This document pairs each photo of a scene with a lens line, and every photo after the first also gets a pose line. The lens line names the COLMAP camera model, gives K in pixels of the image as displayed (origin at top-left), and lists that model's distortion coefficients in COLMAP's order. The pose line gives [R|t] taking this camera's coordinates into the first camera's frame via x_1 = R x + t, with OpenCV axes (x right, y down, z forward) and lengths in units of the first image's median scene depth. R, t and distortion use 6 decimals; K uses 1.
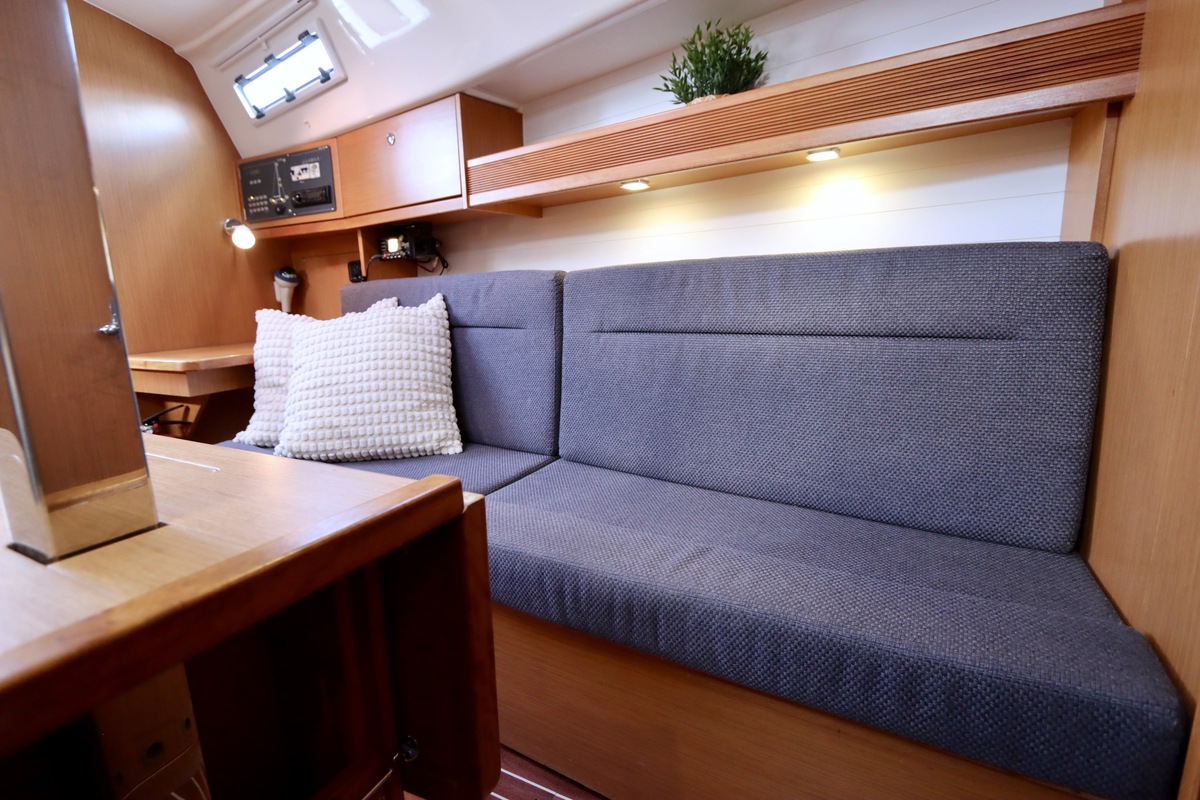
lens RADIAL K [[568.4, 0, 598.2], [0, 568.4, 397.7], [0, 0, 1]] dist [-0.019699, 0.003089]
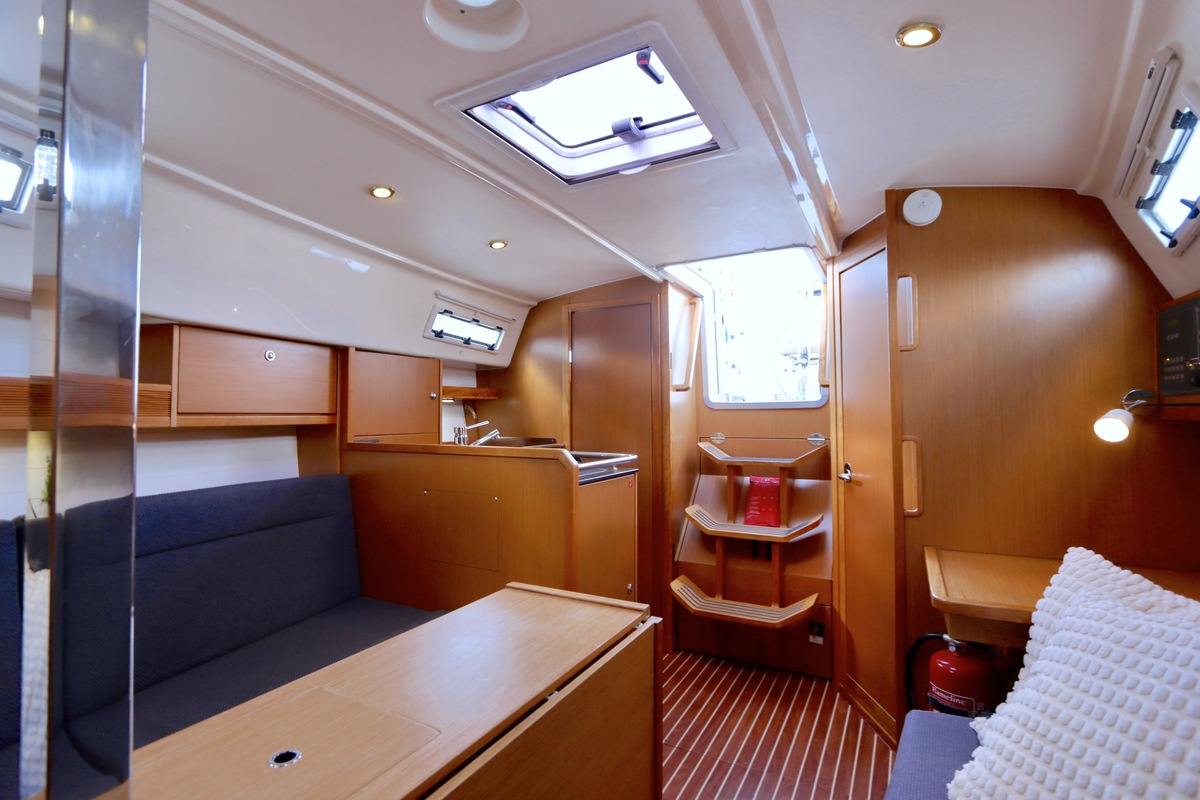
lens RADIAL K [[568.4, 0, 597.3], [0, 568.4, 398.3], [0, 0, 1]] dist [-0.019699, 0.003089]
pose [[-0.031511, 0.004335, -0.999494, 0.076029], [-0.178550, 0.983881, 0.009896, -0.230348], [0.983426, 0.178772, -0.030229, 0.429959]]
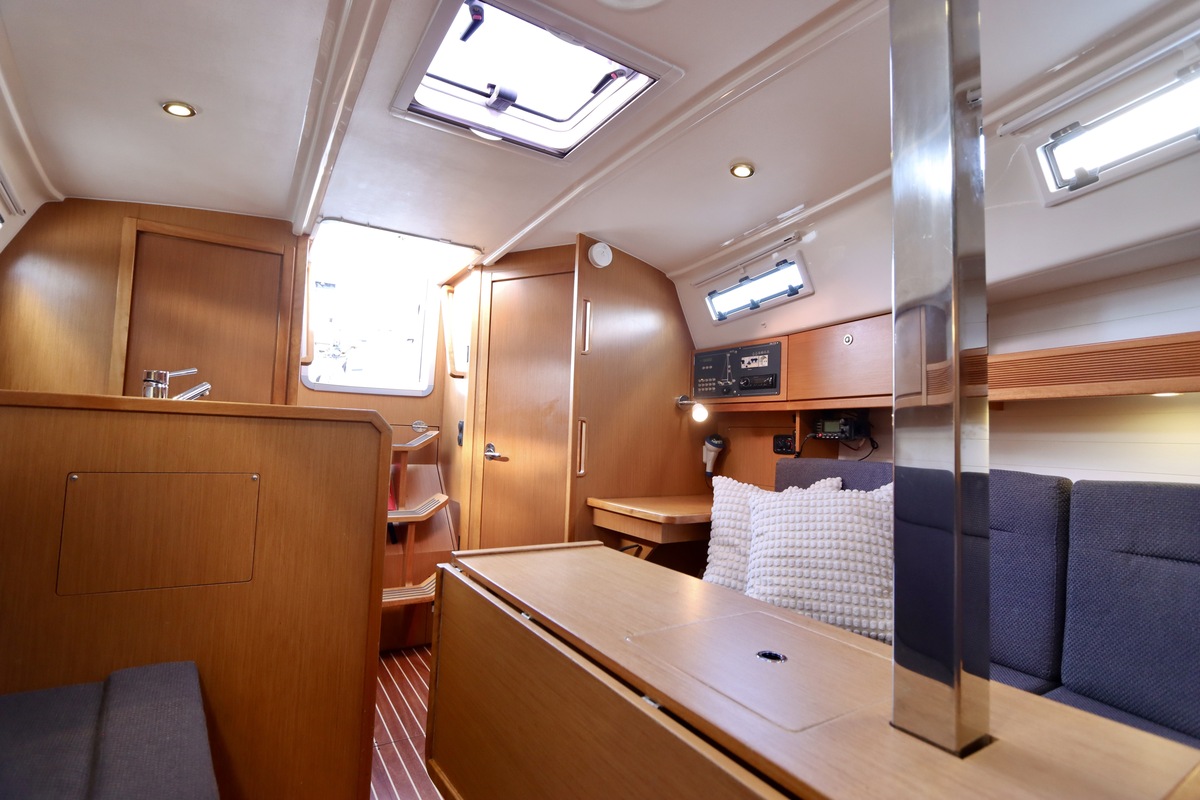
lens RADIAL K [[568.4, 0, 599.2], [0, 568.4, 399.4], [0, 0, 1]] dist [-0.019699, 0.003089]
pose [[0.857309, 0.029804, -0.513938, -0.197332], [-0.156691, 0.966062, -0.205356, -0.027084], [0.490376, 0.256583, 0.832884, -0.155728]]
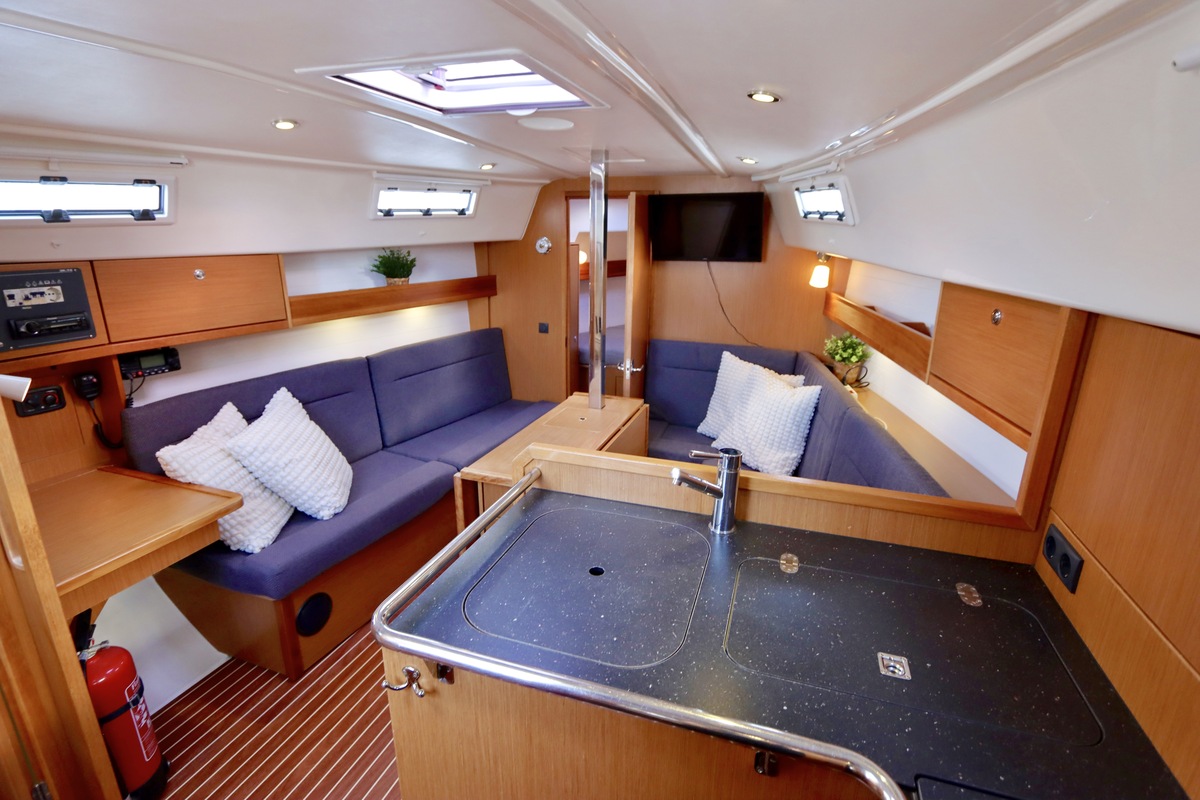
lens RADIAL K [[568.4, 0, 599.0], [0, 568.4, 398.0], [0, 0, 1]] dist [-0.019699, 0.003089]
pose [[-0.137485, -0.250742, 0.958241, -1.584488], [0.176604, 0.945721, 0.272804, -0.367300], [-0.974633, 0.206735, -0.085741, 0.325106]]
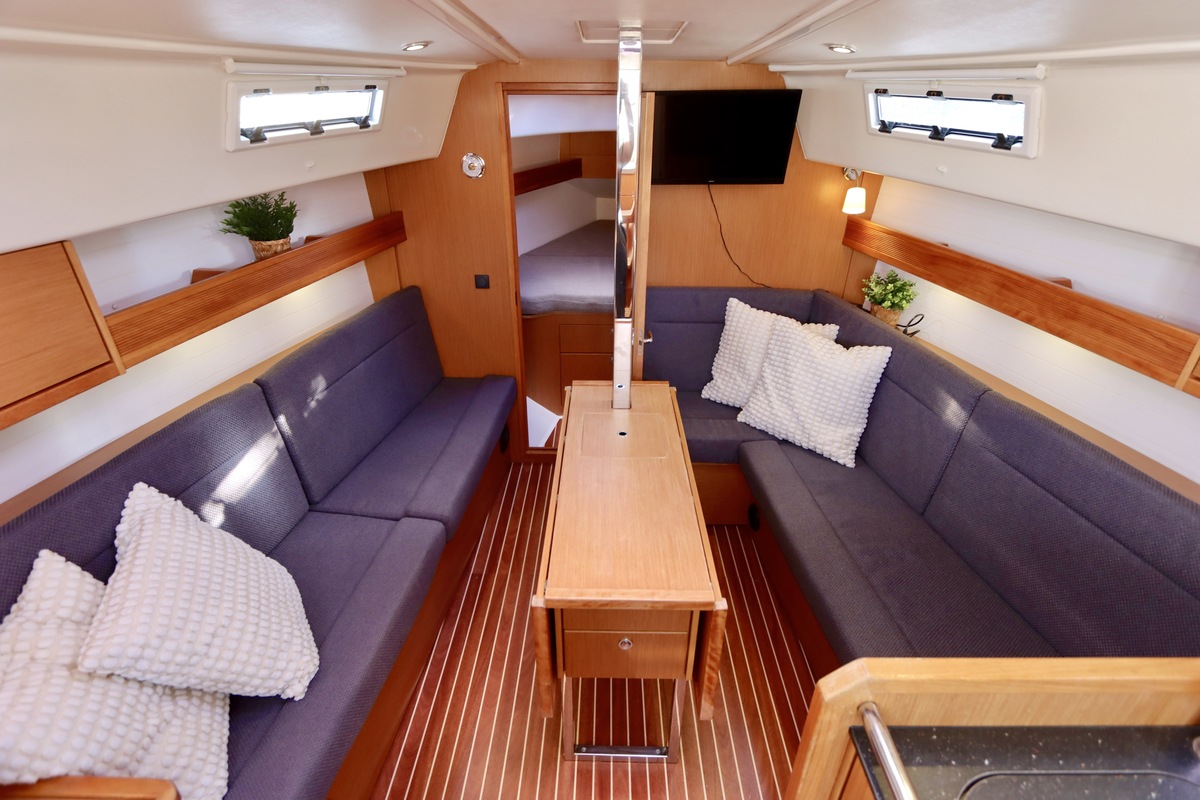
lens RADIAL K [[568.4, 0, 596.6], [0, 568.4, 398.3], [0, 0, 1]] dist [-0.019699, 0.003089]
pose [[-0.437724, -0.389443, 0.810390, -1.042524], [0.178646, 0.845683, 0.502898, -0.511106], [-0.881183, 0.364903, -0.300603, 0.570694]]
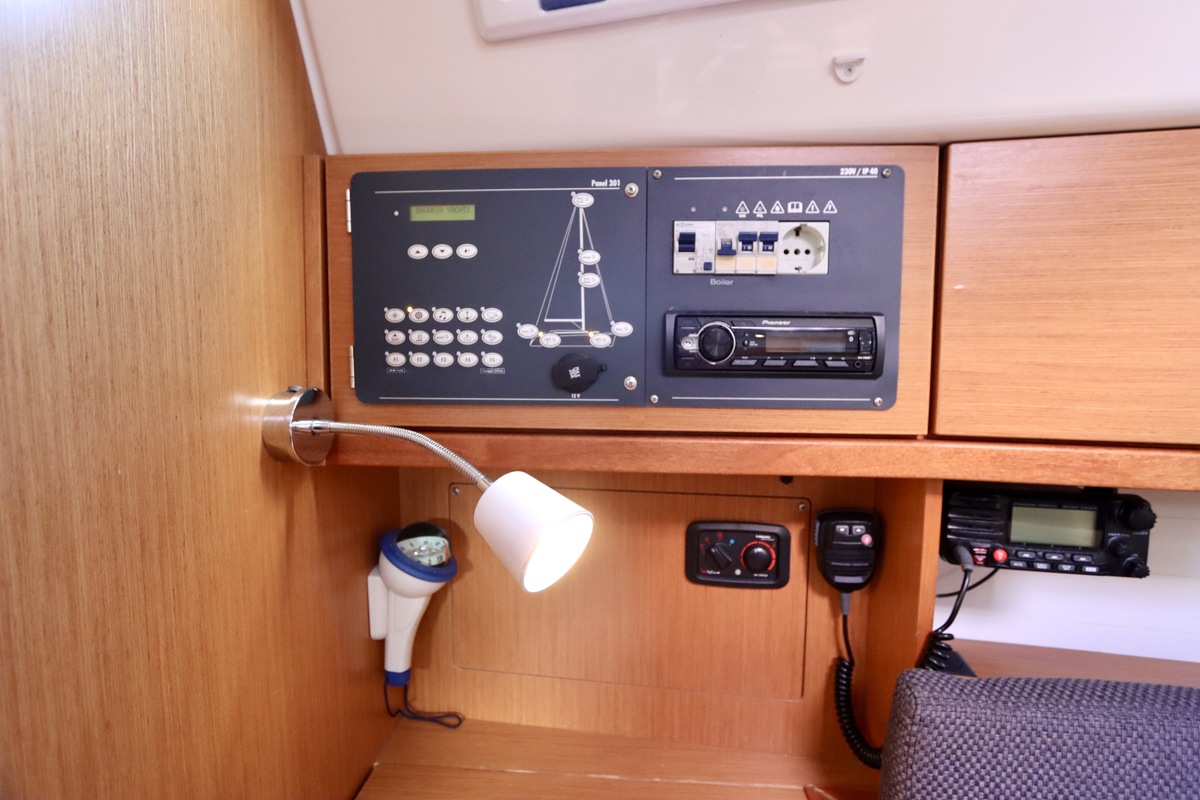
lens RADIAL K [[568.4, 0, 596.3], [0, 568.4, 401.0], [0, 0, 1]] dist [-0.019699, 0.003089]
pose [[0.922777, 0.006642, 0.385276, -0.744969], [0.036383, 0.993883, -0.104276, -0.335142], [-0.383612, 0.110241, 0.916891, 0.872132]]
